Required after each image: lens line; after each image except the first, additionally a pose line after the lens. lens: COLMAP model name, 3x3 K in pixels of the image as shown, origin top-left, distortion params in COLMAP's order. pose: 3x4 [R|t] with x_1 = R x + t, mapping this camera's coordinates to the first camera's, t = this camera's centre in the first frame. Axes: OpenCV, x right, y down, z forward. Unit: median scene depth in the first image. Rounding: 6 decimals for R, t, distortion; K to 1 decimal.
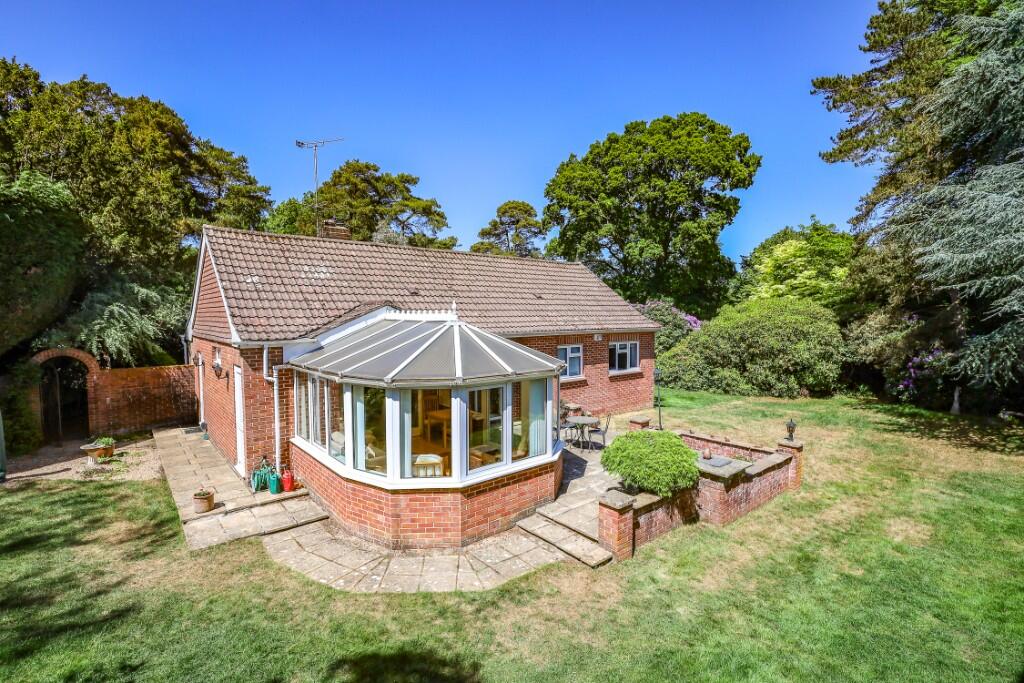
lens RADIAL K [[478.8, 0, 512.0], [0, 478.8, 341.5], [0, 0, 1]] dist [-0.000871, 0.000068]
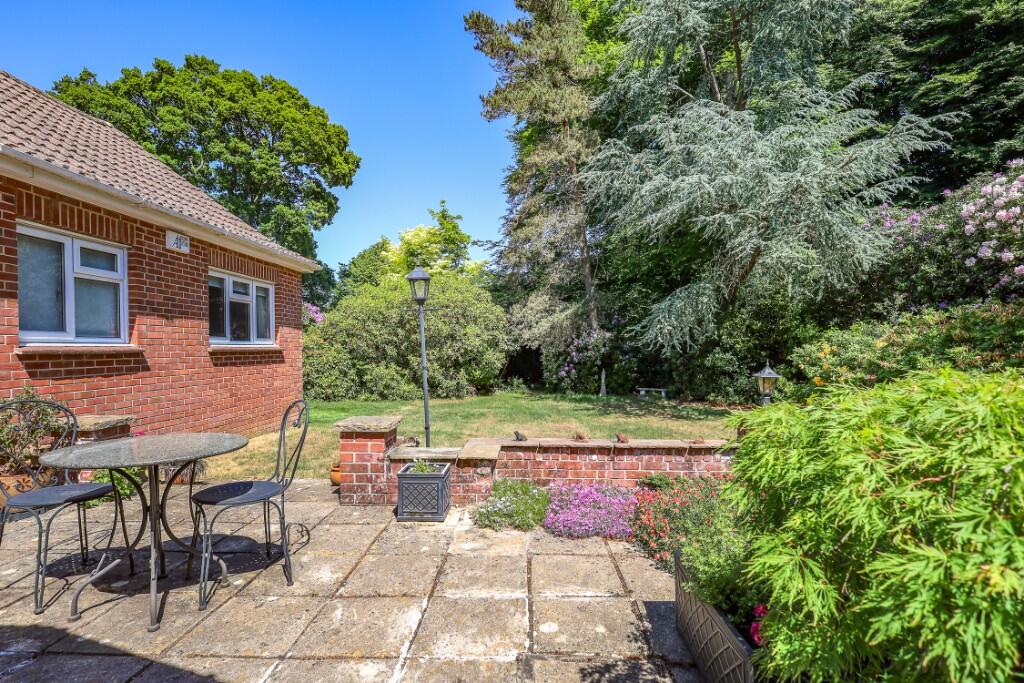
lens RADIAL K [[485.6, 0, 523.6], [0, 485.6, 357.6], [0, 0, 1]] dist [-0.001262, 0.000590]
pose [[0.659729, -0.010543, 0.751430, 0.051936], [0.036264, 0.999183, -0.017819, 0.072347], [-0.750628, 0.039006, 0.659572, 0.400150]]
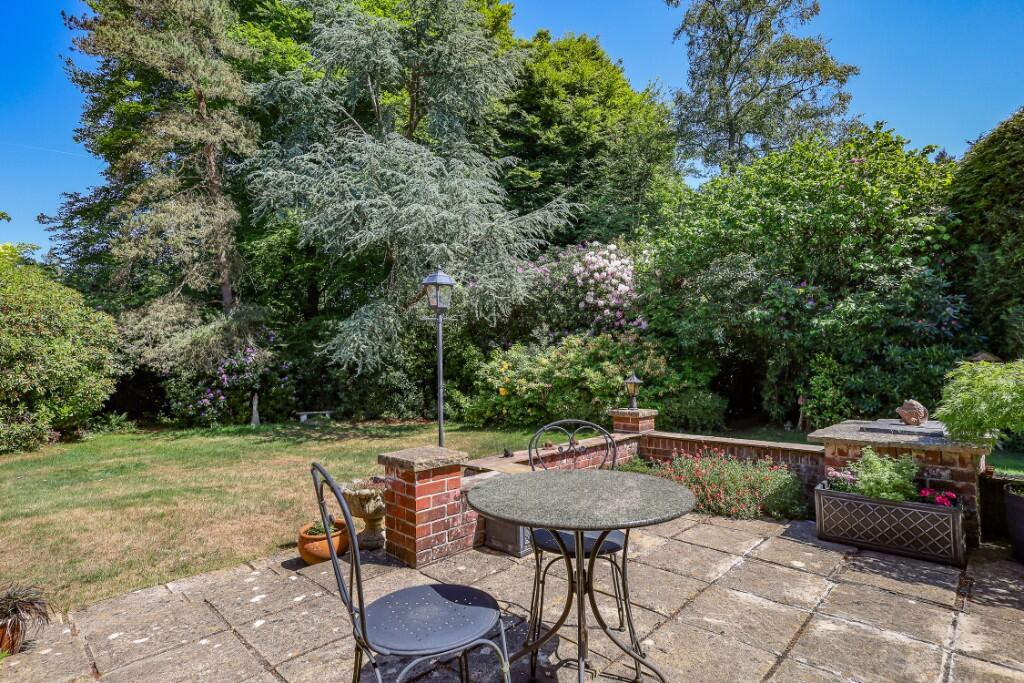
lens RADIAL K [[500.2, 0, 512.0], [0, 500.2, 341.5], [0, 0, 1]] dist [-0.000119, -0.000017]
pose [[-0.094130, 0.051536, 0.994225, -0.005874], [0.070946, 0.996468, -0.044935, 0.064873], [-0.993029, 0.066307, -0.097454, 0.549440]]
